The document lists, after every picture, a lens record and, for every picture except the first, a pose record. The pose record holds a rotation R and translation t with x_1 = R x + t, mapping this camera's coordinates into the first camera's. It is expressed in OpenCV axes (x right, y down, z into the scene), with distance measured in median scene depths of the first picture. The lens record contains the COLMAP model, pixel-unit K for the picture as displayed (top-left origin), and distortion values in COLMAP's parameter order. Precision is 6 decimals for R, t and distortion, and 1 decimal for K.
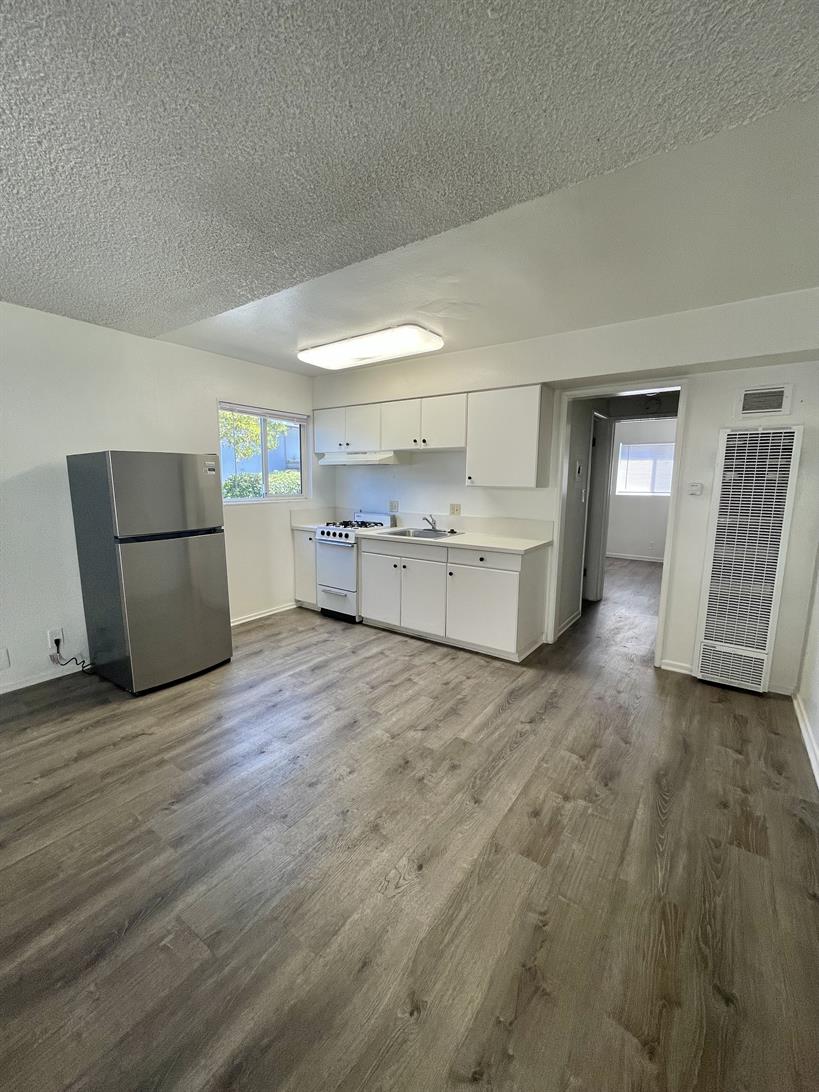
lens RADIAL K [[439.8, 0, 405.0], [0, 439.8, 542.3], [0, 0, 1]] dist [-0.000649, -0.000122]
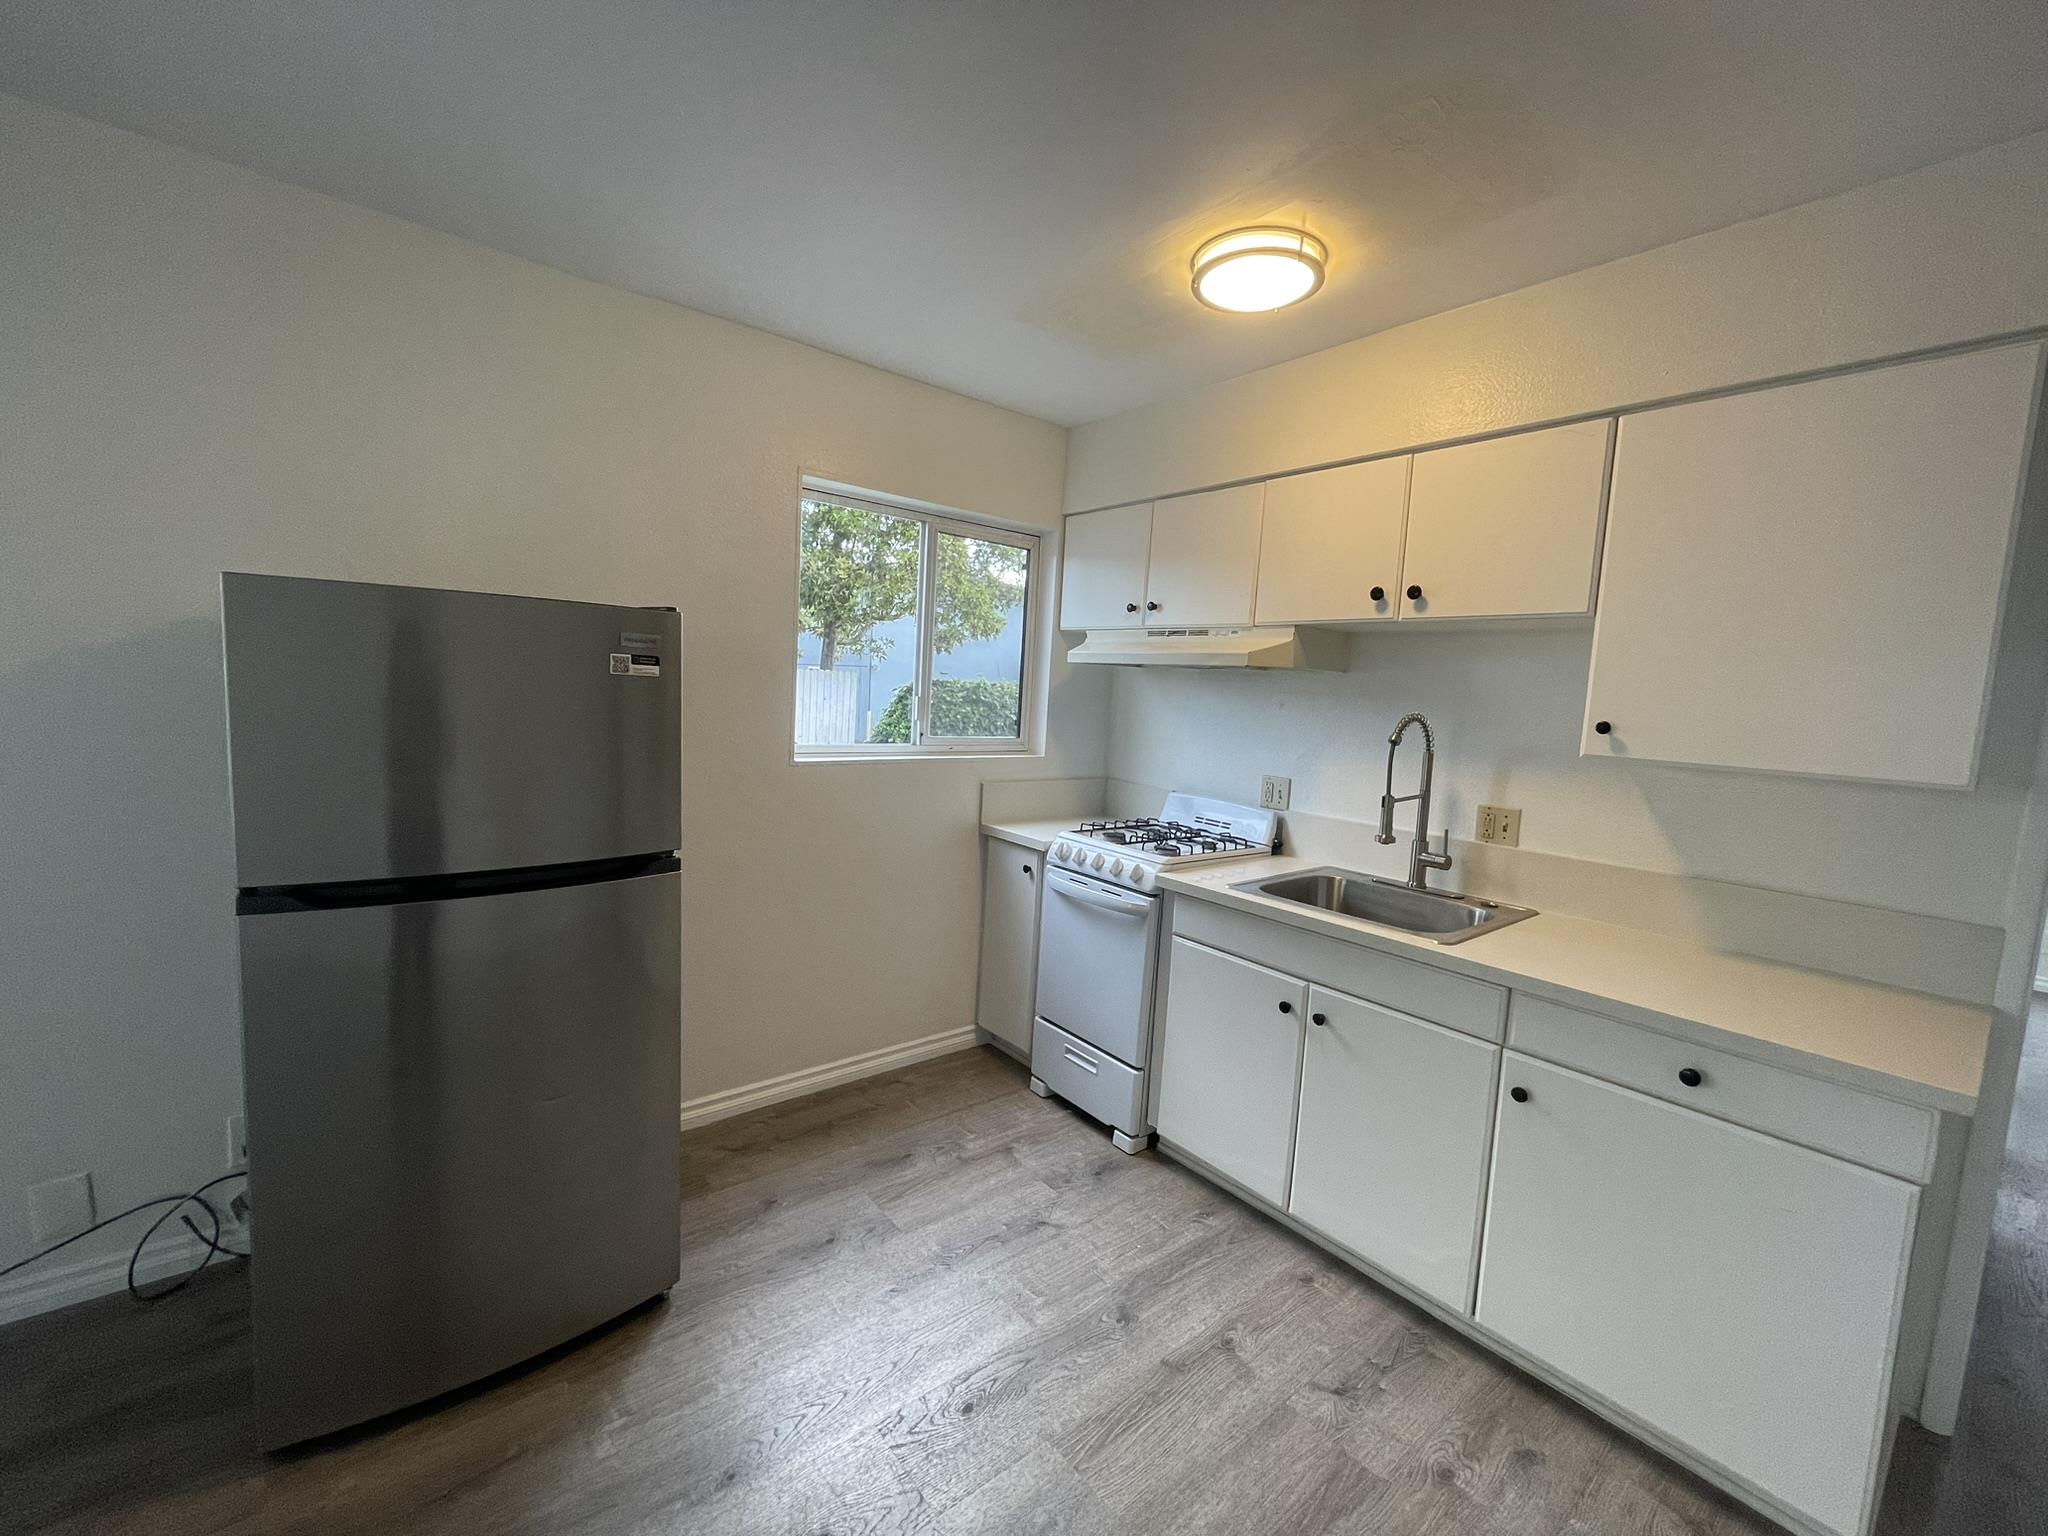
lens RADIAL K [[824.8, 0, 1031.9], [0, 824.8, 768.4], [0, 0, 1]] dist [-0.000649, -0.000122]
pose [[0.966662, 0.066698, -0.247217, -0.060419], [-0.080633, 0.995651, -0.046666, -0.066583], [0.243030, 0.065044, 0.967836, 0.408416]]
